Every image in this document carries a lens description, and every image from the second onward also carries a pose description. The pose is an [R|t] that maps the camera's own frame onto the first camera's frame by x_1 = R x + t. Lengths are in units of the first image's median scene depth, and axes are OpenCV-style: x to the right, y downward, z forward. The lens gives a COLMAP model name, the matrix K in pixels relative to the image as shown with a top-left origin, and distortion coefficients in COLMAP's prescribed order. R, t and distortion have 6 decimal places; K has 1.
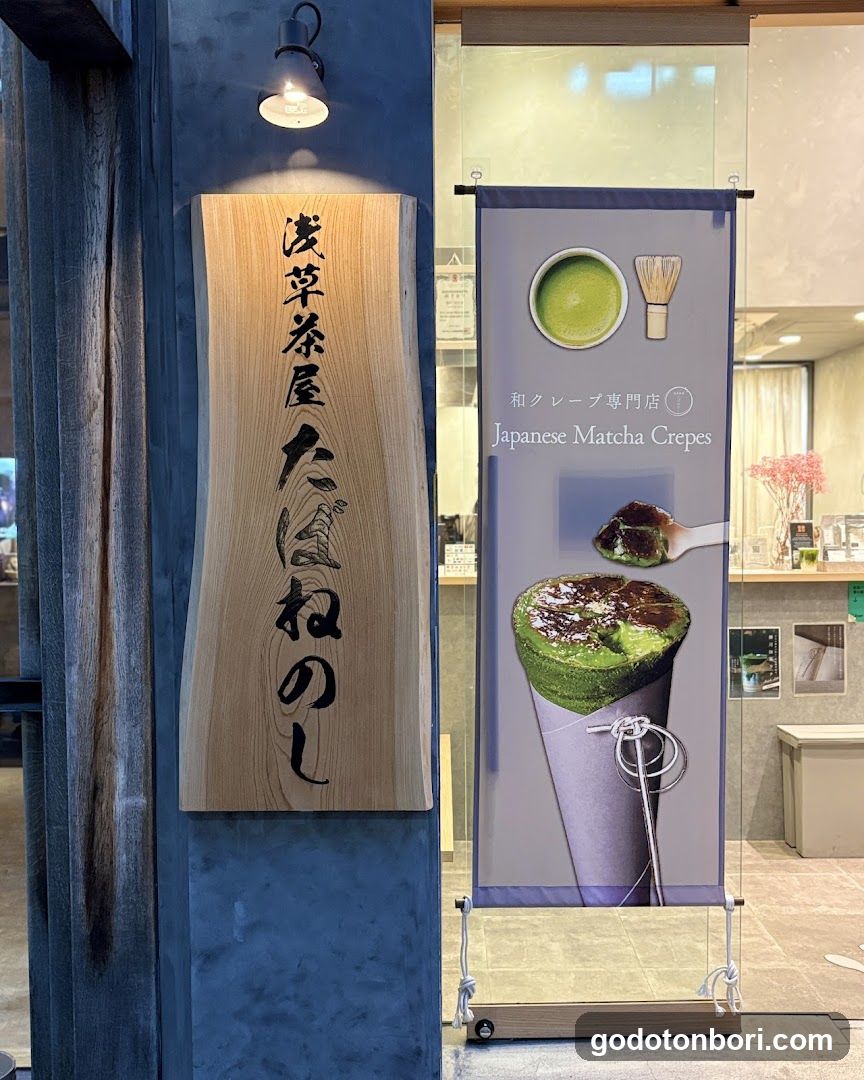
lens RADIAL K [[1158.2, 0, 412.1], [0, 1158.2, 581.7], [0, 0, 1]] dist [0.208111, -0.705084]
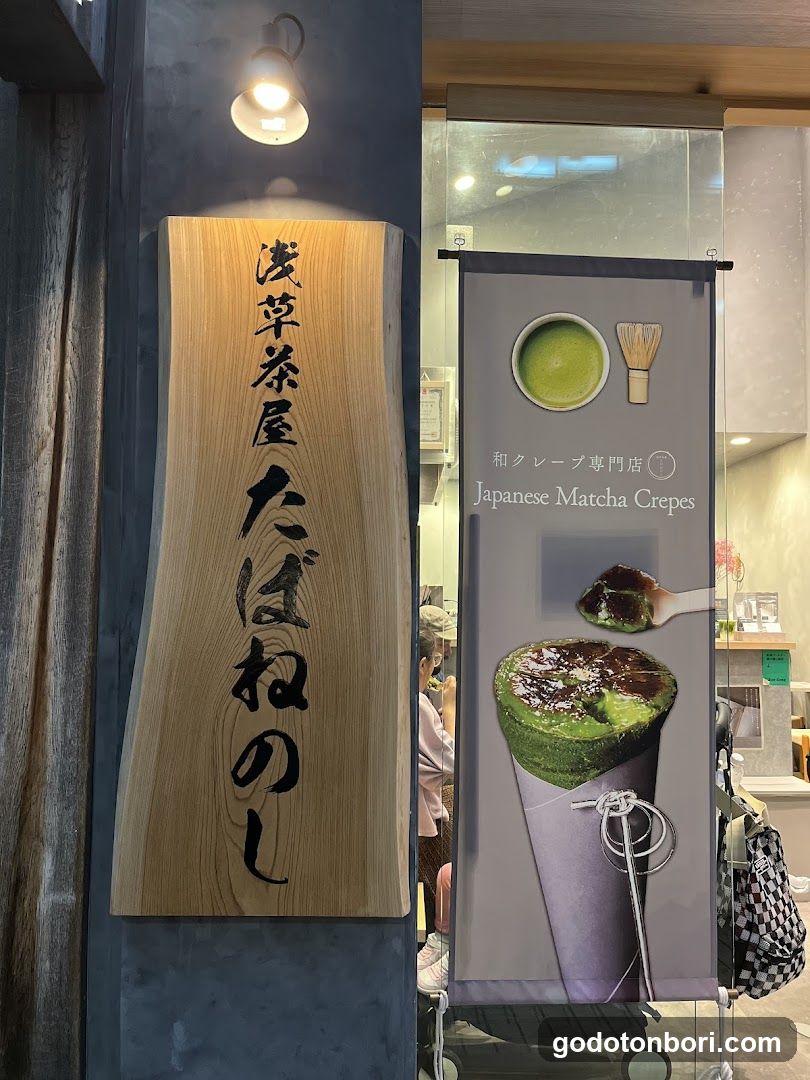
lens RADIAL K [[828.6, 0, 411.7], [0, 828.6, 548.1], [0, 0, 1]] dist [0.024282, -0.005702]
pose [[0.999231, 0.019060, 0.034276, -0.006881], [-0.015018, 0.993305, -0.114539, -0.000862], [-0.036230, 0.113936, 0.992827, 0.359000]]
